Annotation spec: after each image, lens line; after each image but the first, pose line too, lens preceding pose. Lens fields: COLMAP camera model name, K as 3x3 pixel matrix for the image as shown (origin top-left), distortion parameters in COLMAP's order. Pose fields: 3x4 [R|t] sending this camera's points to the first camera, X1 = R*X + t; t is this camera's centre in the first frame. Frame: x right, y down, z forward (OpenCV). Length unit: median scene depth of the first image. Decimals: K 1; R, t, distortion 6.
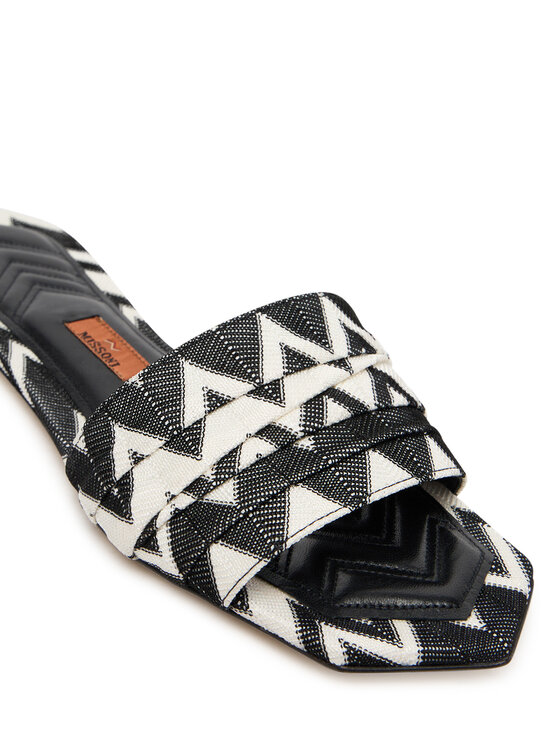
lens RADIAL K [[1184.6, 0, 280.0], [0, 1184.6, 373.0], [0, 0, 1]] dist [-0.016521, -0.022984]
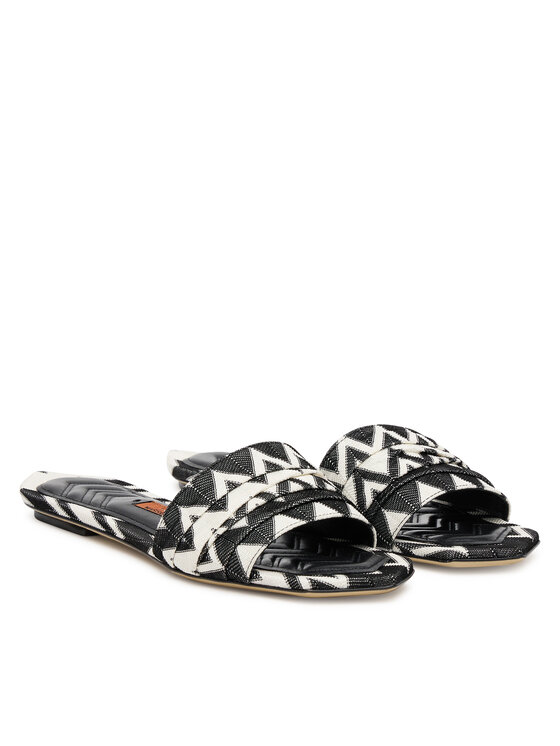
lens RADIAL K [[2181.3, 0, 280.0], [0, 2181.3, 373.0], [0, 0, 1]] dist [0.040686, 0.142438]
pose [[0.993955, -0.107552, 0.022048, -0.035494], [0.108131, 0.924237, -0.366188, 1.168404], [0.019007, 0.366358, 0.930280, -2.381832]]
